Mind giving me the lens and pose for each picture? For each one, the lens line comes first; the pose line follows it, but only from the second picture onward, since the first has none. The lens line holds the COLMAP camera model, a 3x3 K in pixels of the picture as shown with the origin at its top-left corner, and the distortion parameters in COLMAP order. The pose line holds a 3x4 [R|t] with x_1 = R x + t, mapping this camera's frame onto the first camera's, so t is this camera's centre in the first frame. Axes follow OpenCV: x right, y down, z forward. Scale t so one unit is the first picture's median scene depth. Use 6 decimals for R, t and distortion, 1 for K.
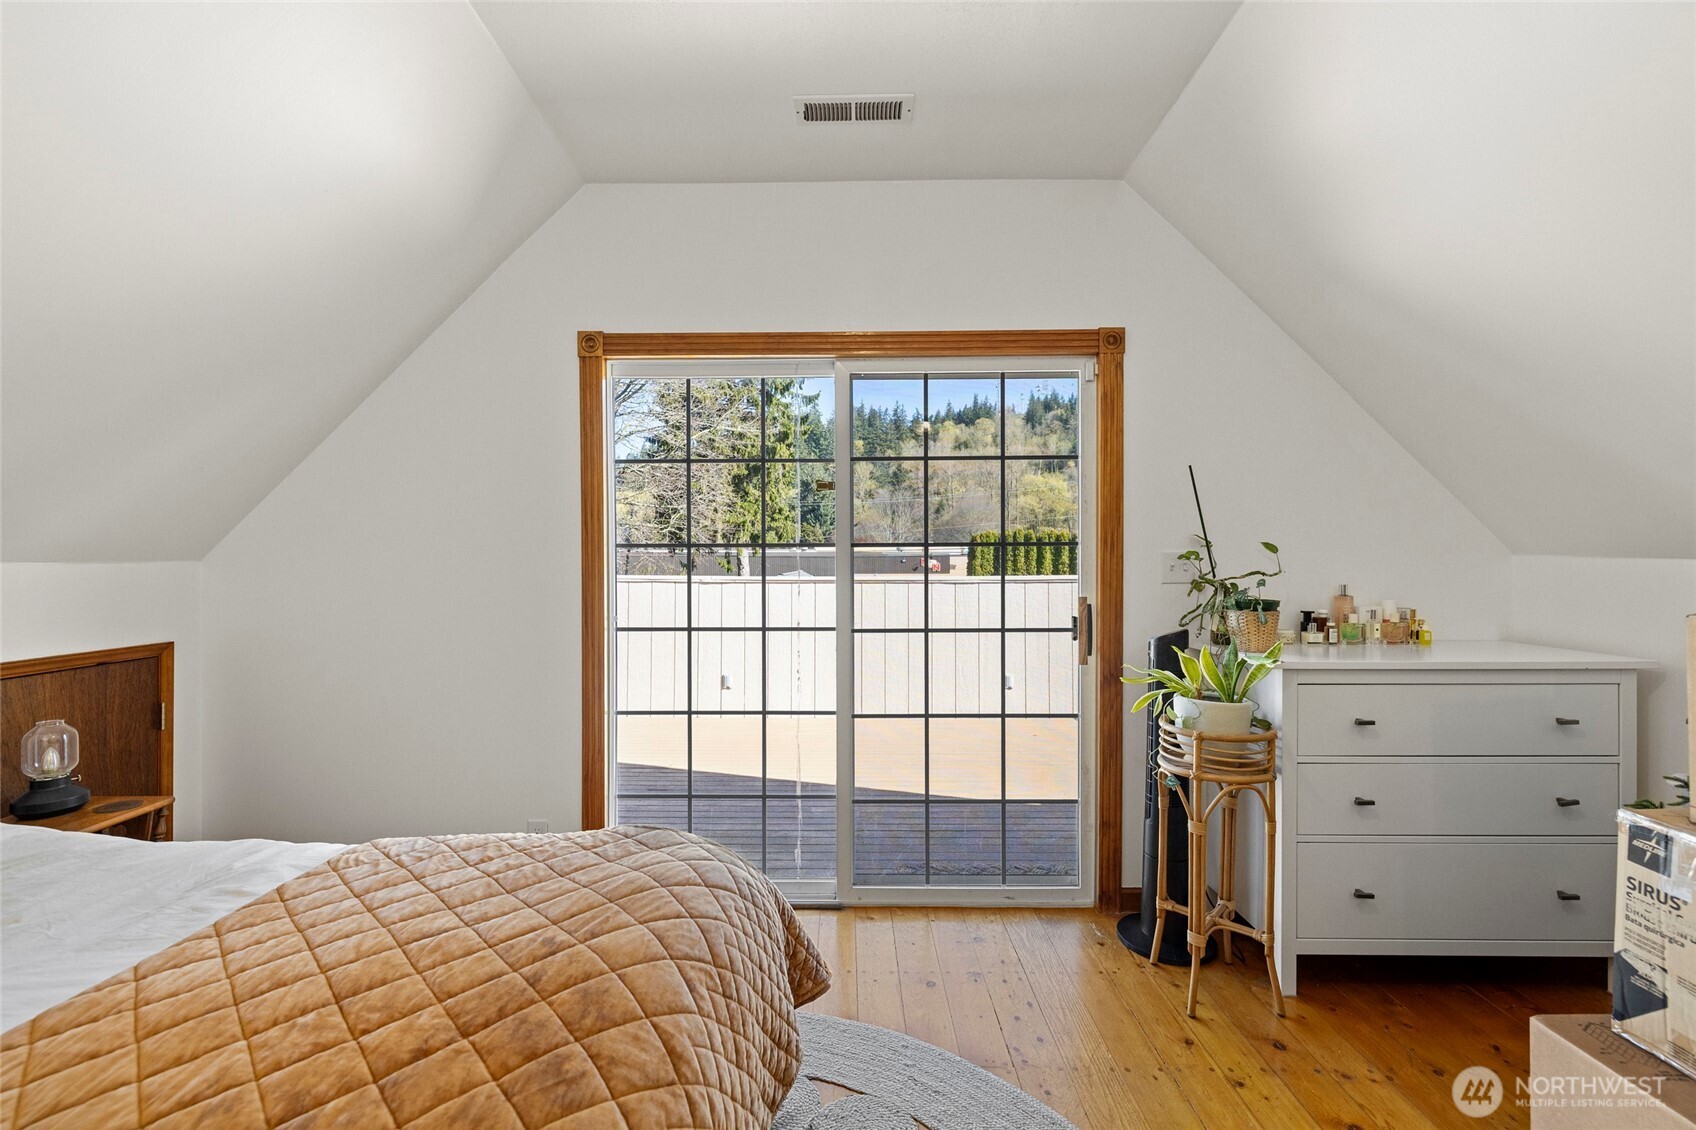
lens RADIAL K [[718.0, 0, 838.1], [0, 718.0, 563.3], [0, 0, 1]] dist [0.000954, 0.000374]
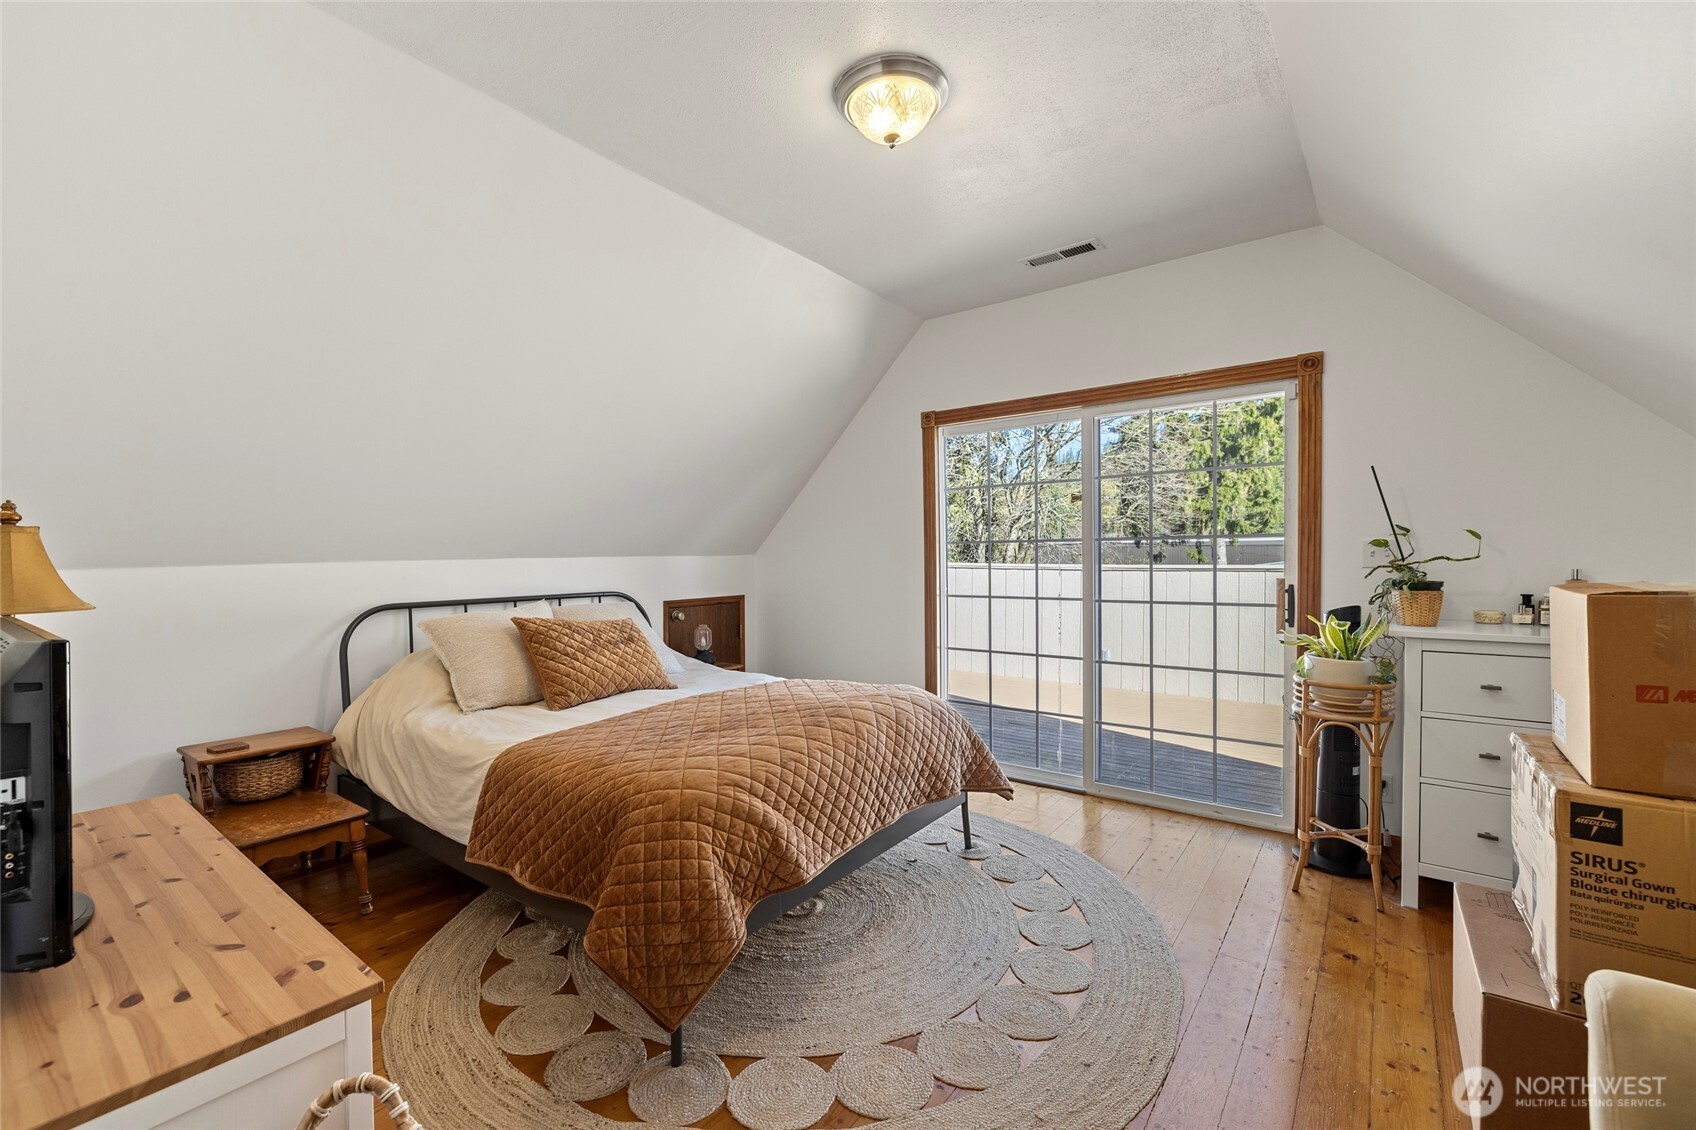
lens RADIAL K [[718.0, 0, 838.1], [0, 718.0, 563.3], [0, 0, 1]] dist [0.000954, 0.000374]
pose [[0.800772, -0.000519, -0.598969, 0.465790], [0.007660, 0.999927, 0.009375, 0.004104], [0.598920, -0.012095, 0.800717, -0.429074]]
